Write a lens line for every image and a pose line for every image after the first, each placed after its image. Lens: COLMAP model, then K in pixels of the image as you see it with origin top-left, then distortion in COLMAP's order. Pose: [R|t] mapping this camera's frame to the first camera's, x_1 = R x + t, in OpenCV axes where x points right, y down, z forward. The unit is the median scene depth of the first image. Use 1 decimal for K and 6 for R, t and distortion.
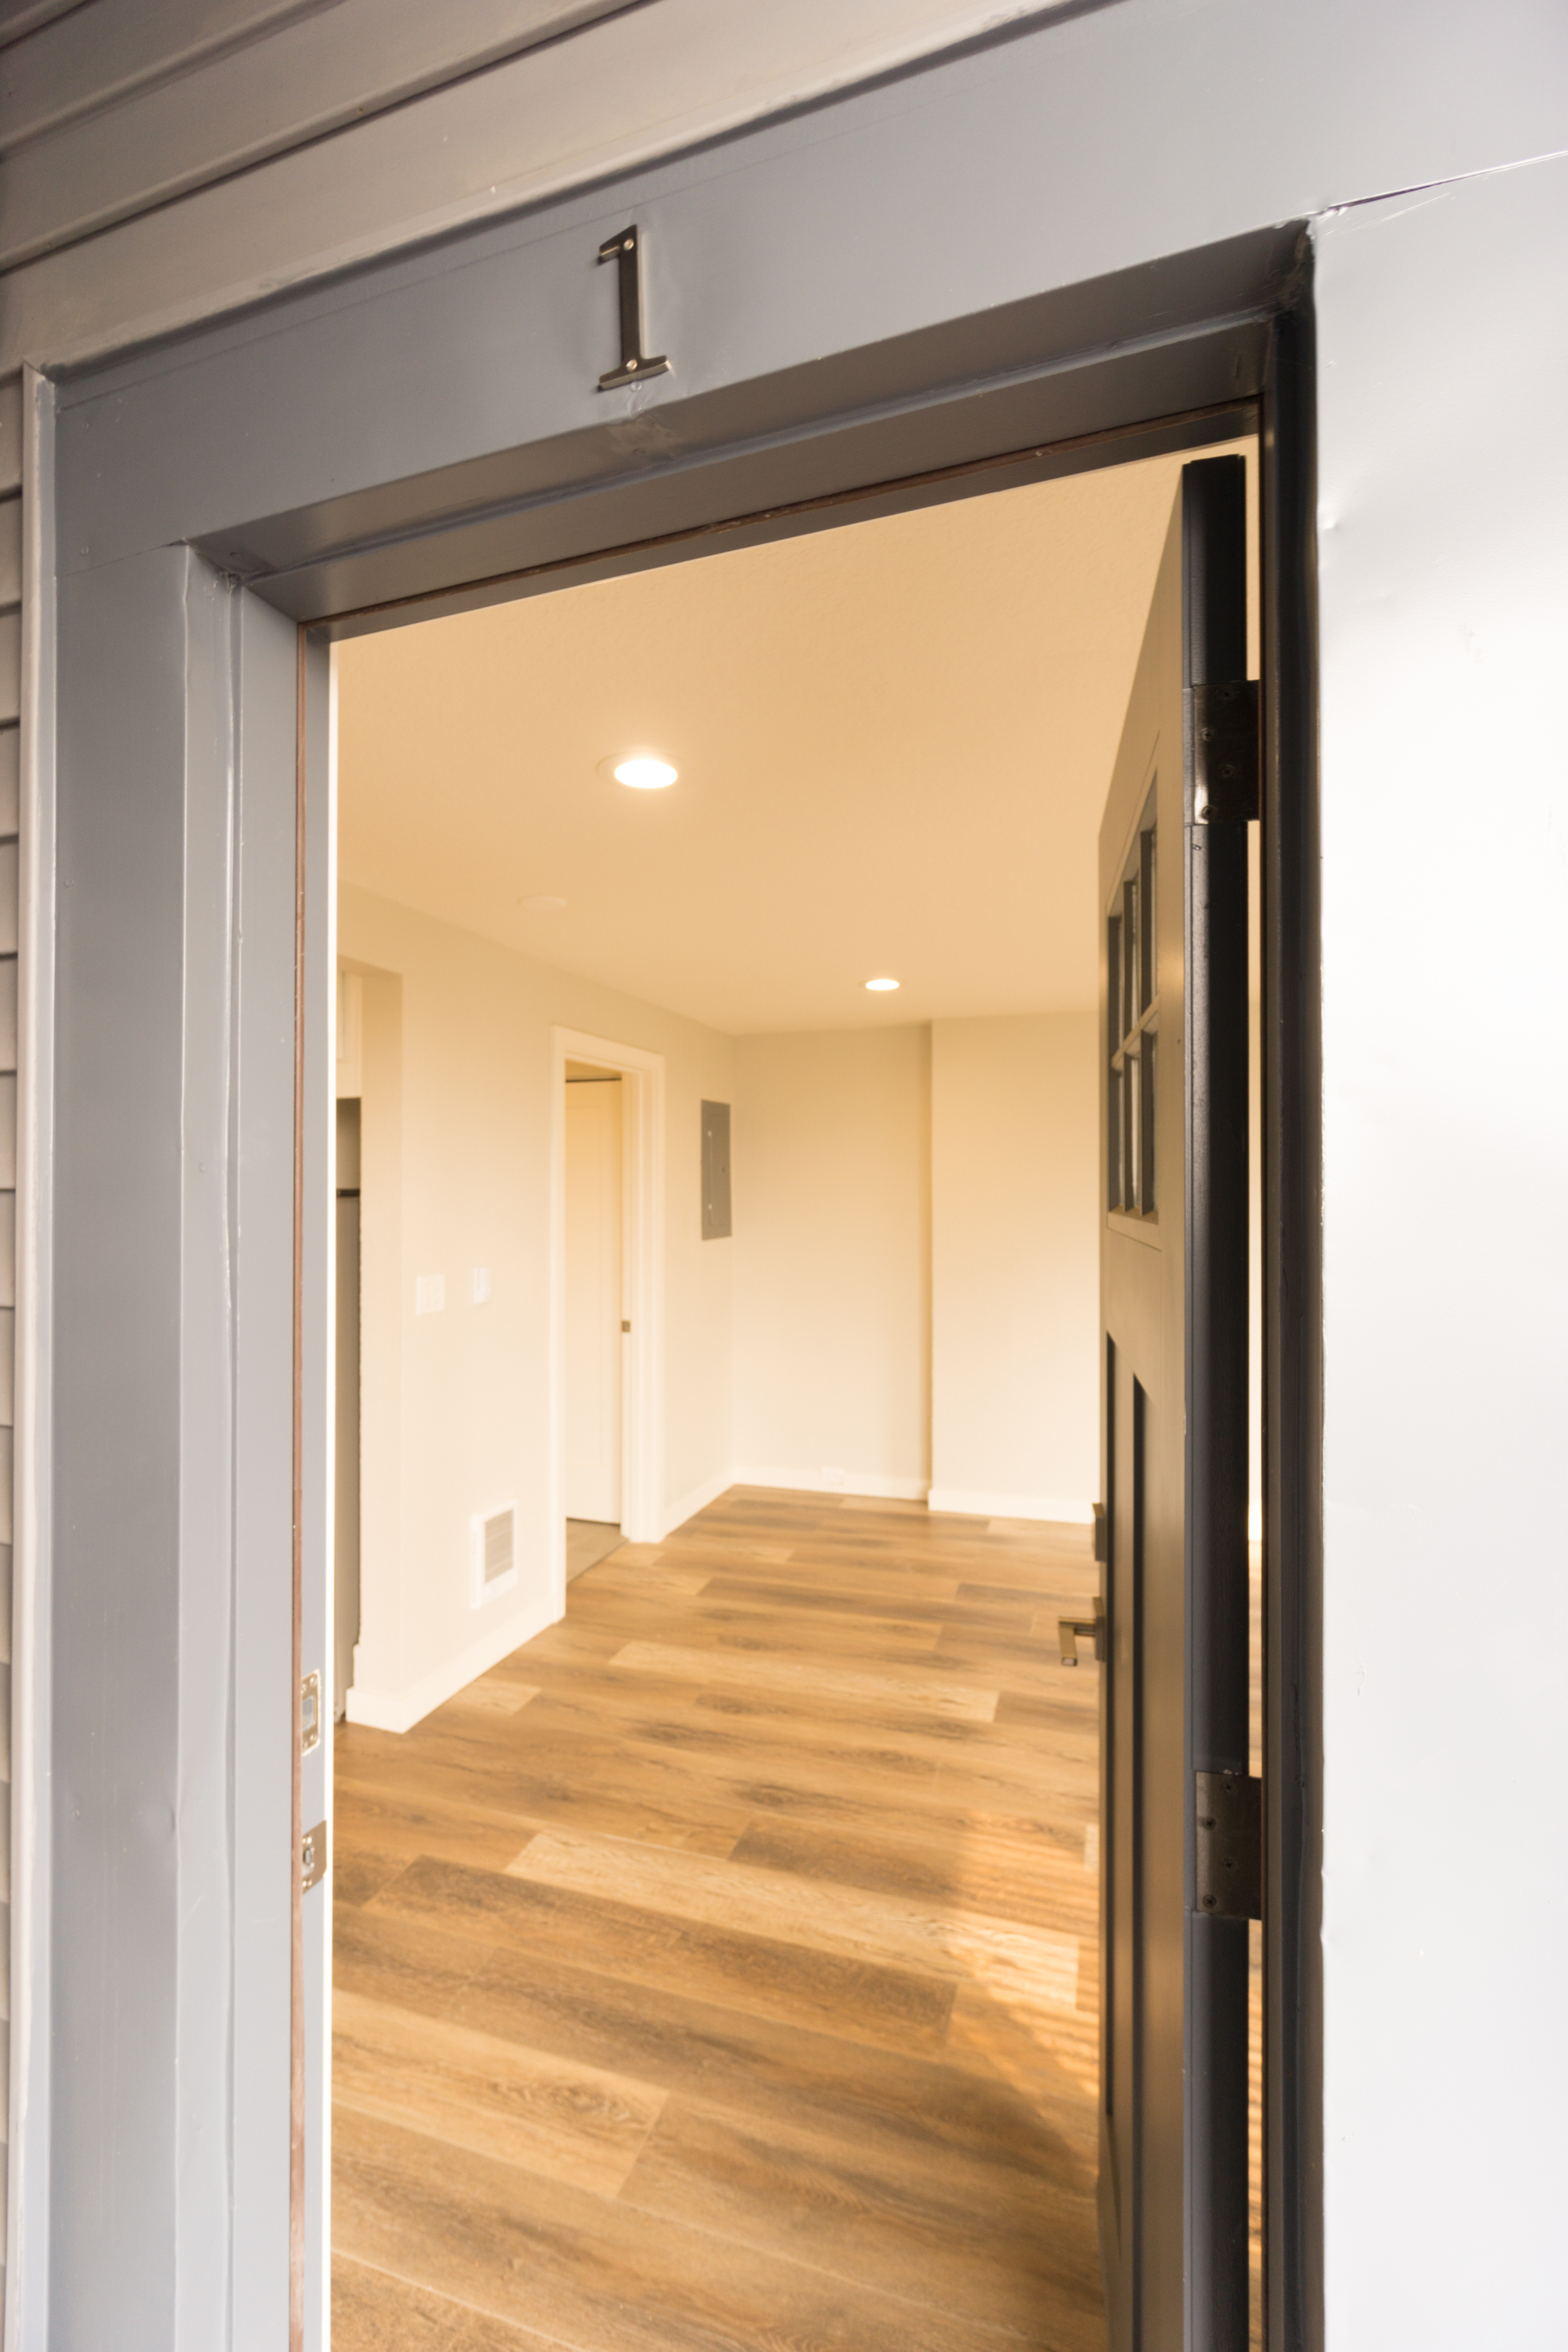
lens RADIAL K [[1012.3, 0, 754.6], [0, 1012.3, 1197.6], [0, 0, 1]] dist [-0.000900, 0.000072]
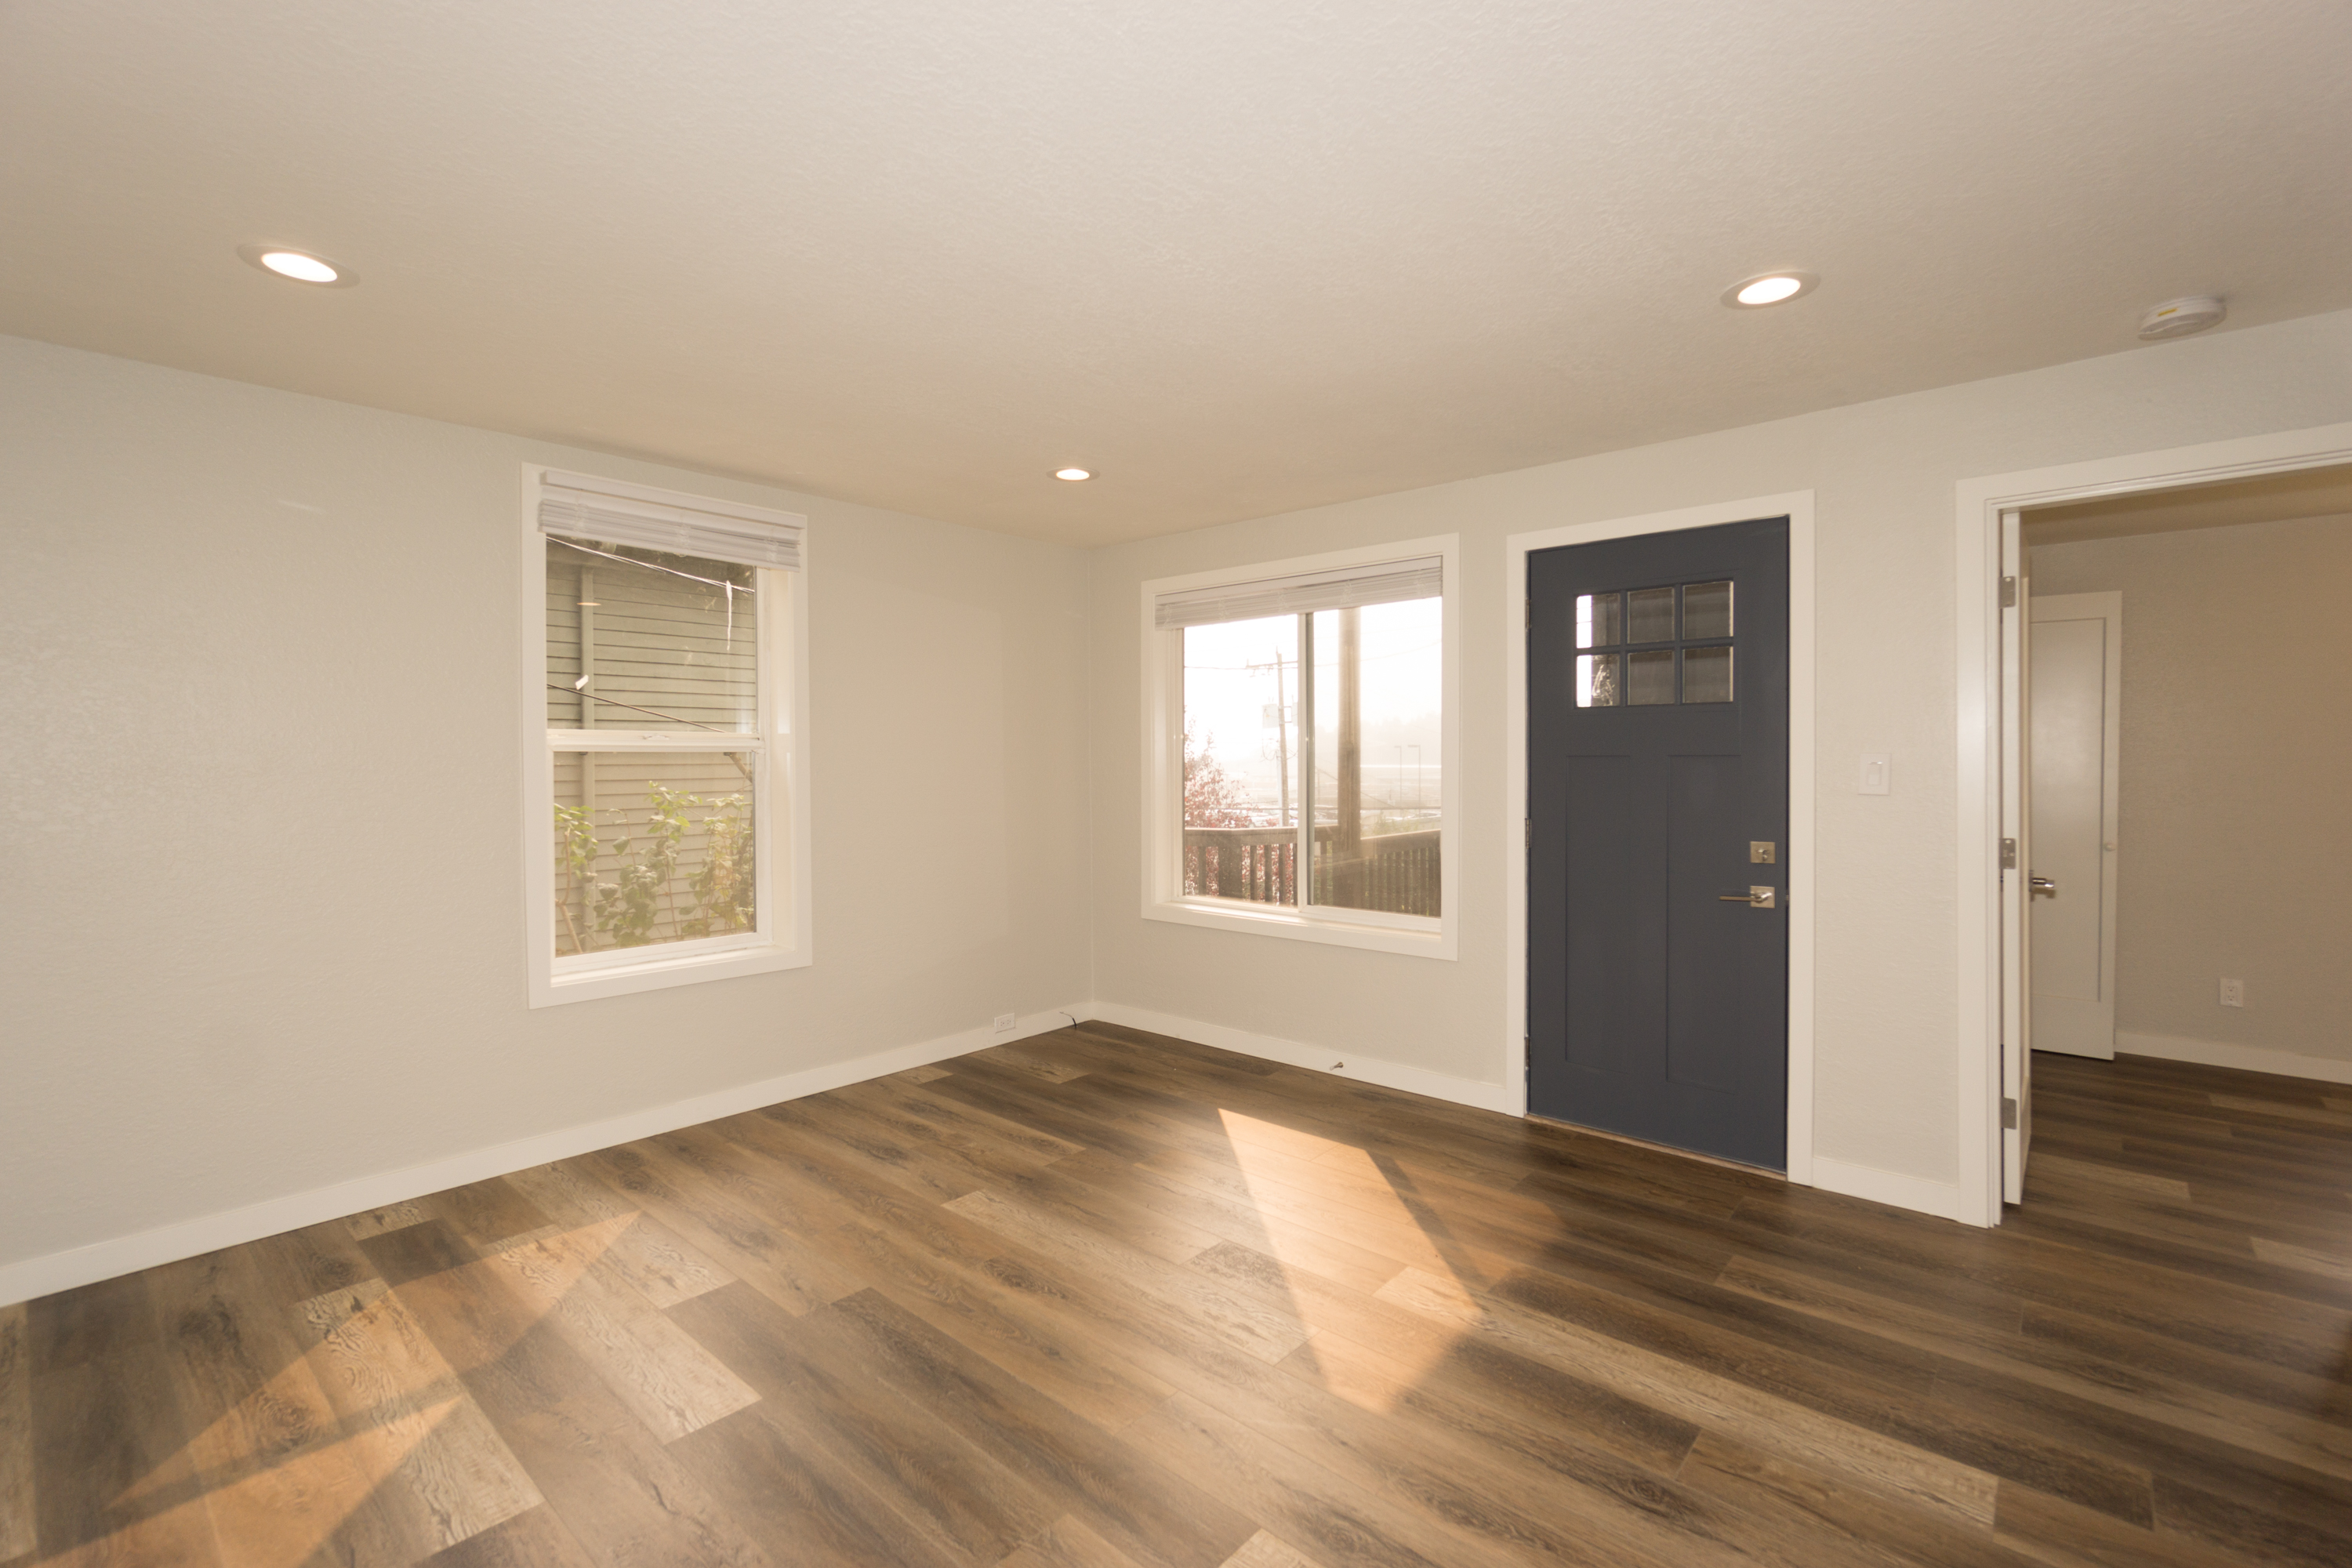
lens RADIAL K [[1012.3, 0, 1184.6], [0, 1012.3, 768.5], [0, 0, 1]] dist [-0.000900, 0.000072]
pose [[-0.926135, 0.002308, 0.377186, 0.045138], [0.003562, 0.999990, 0.002627, 0.059853], [-0.377176, 0.003777, -0.926134, 1.593011]]
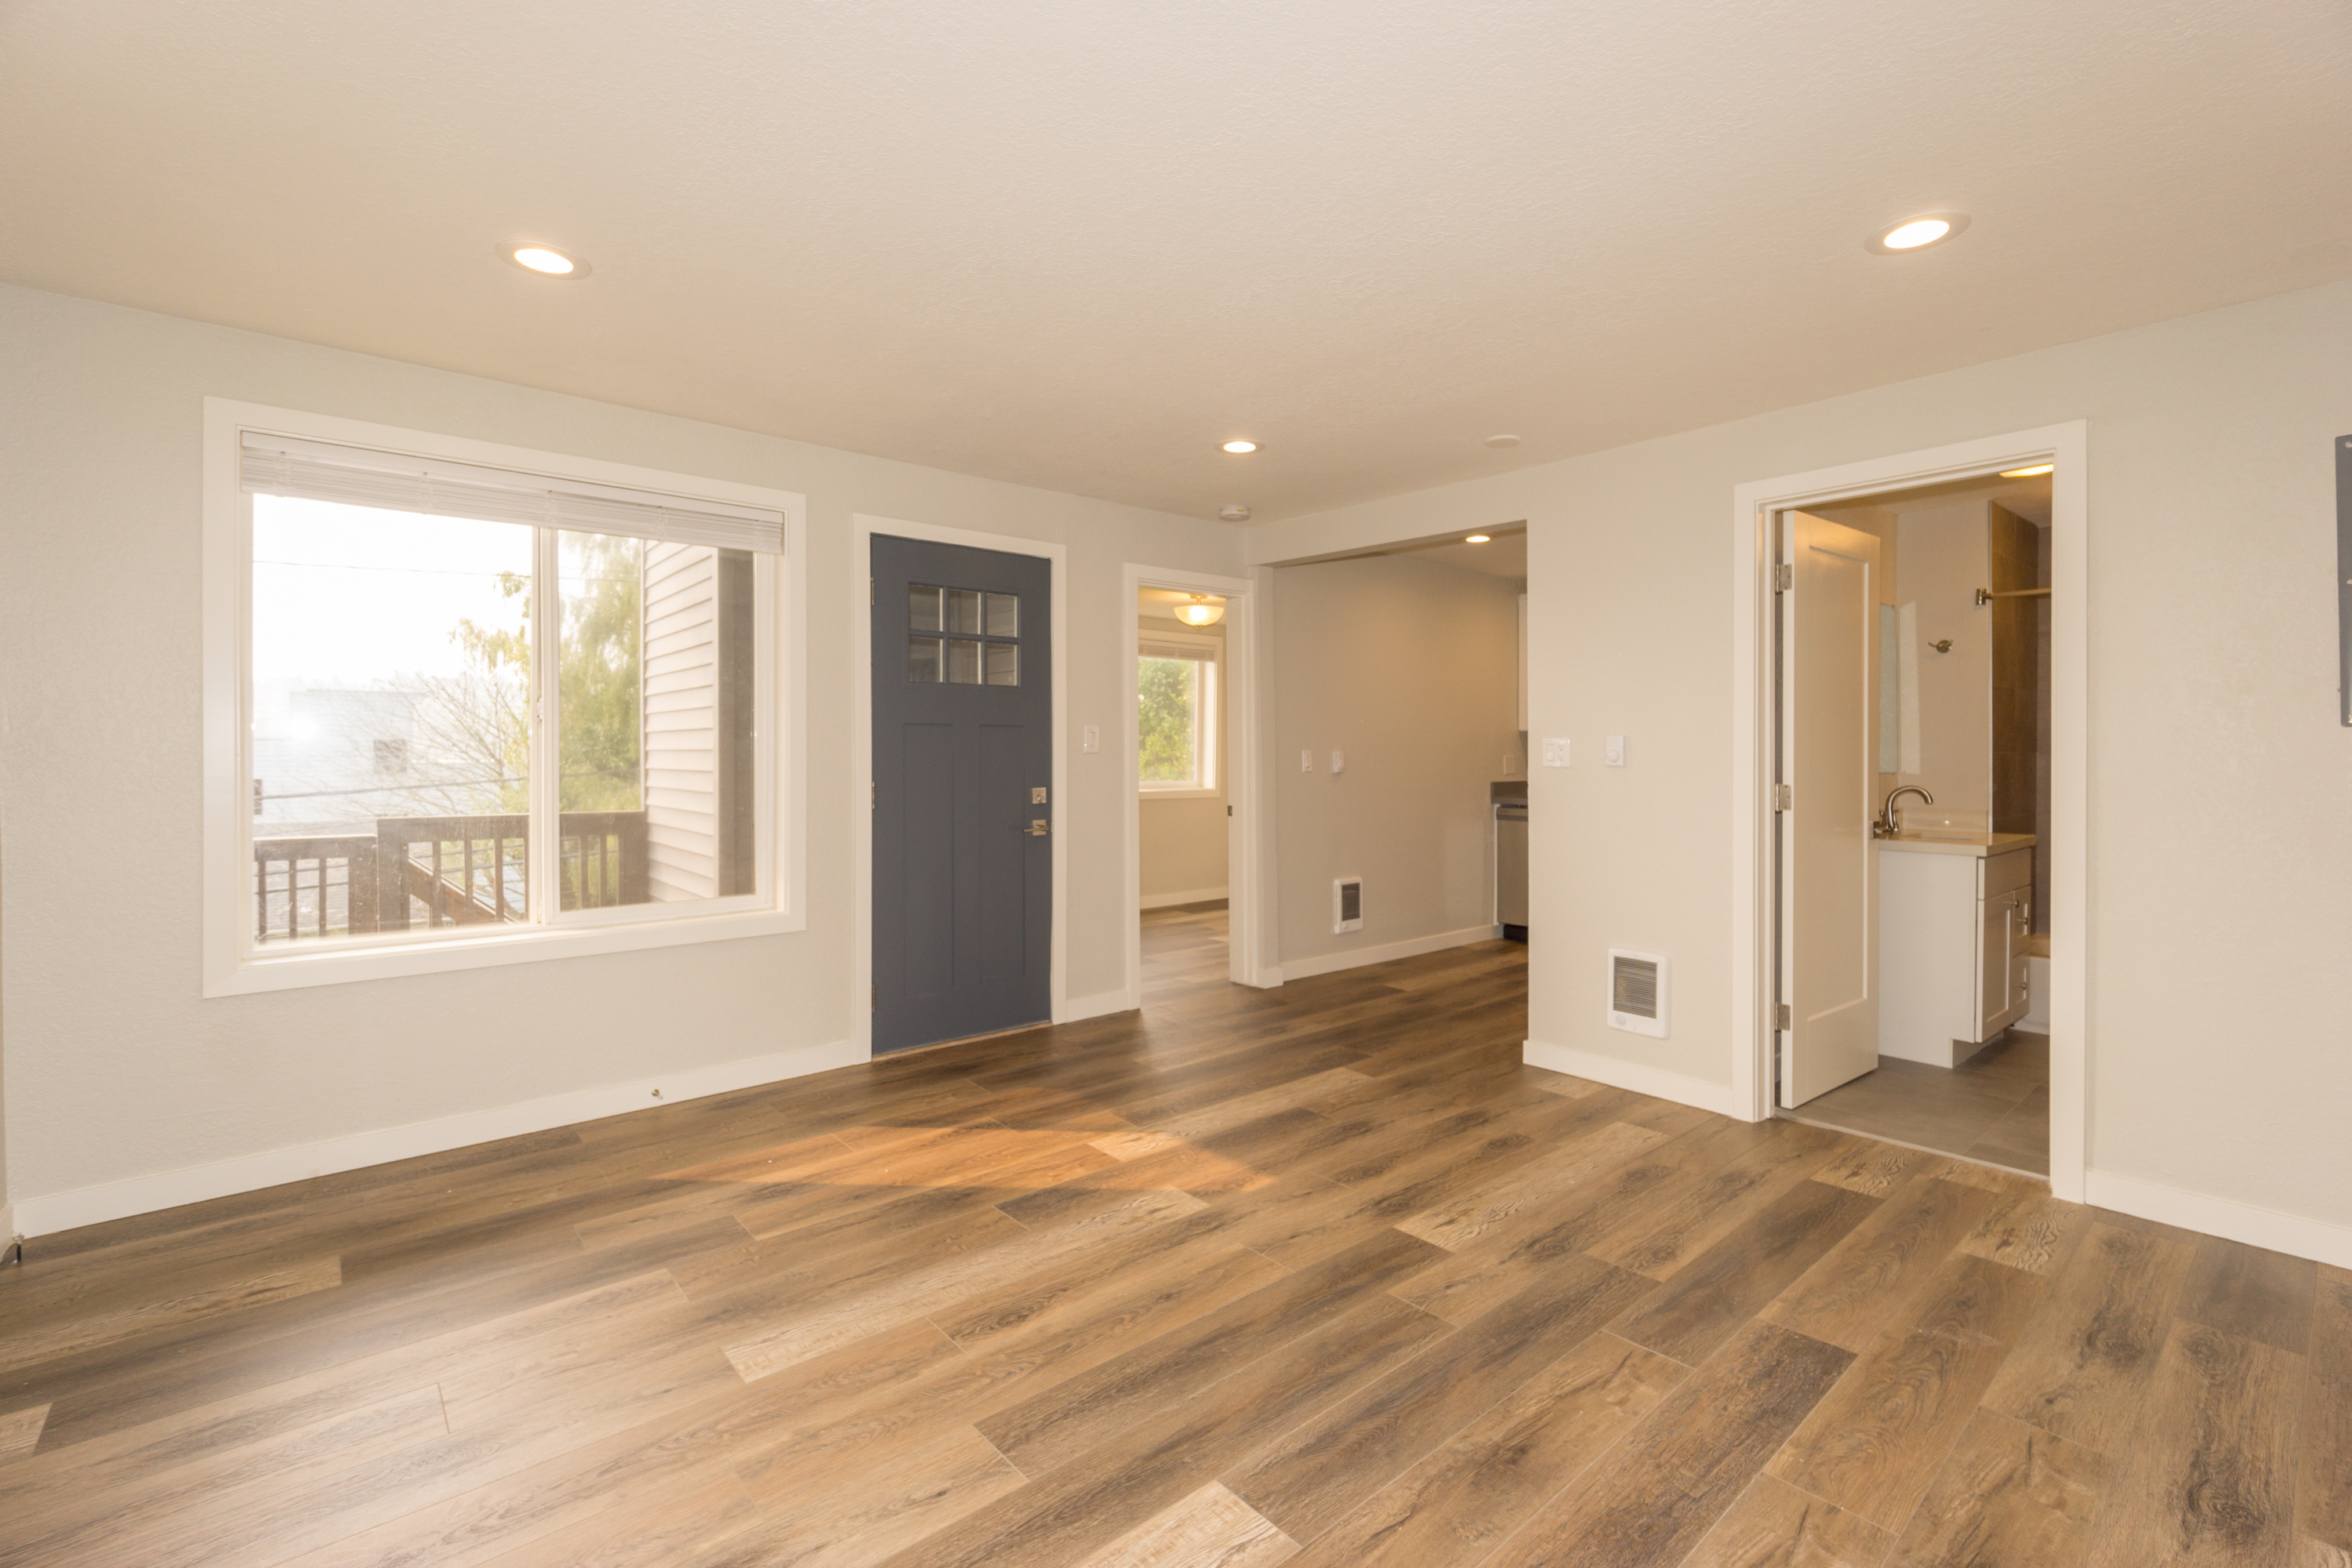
lens RADIAL K [[1040.5, 0, 1178.6], [0, 1040.5, 756.3], [0, 0, 1]] dist [0.001598, 0.000318]
pose [[-0.511484, 0.005923, -0.859273, 1.139574], [0.006833, 0.999973, 0.002826, 0.093443], [0.859266, -0.004426, -0.511510, 1.324646]]
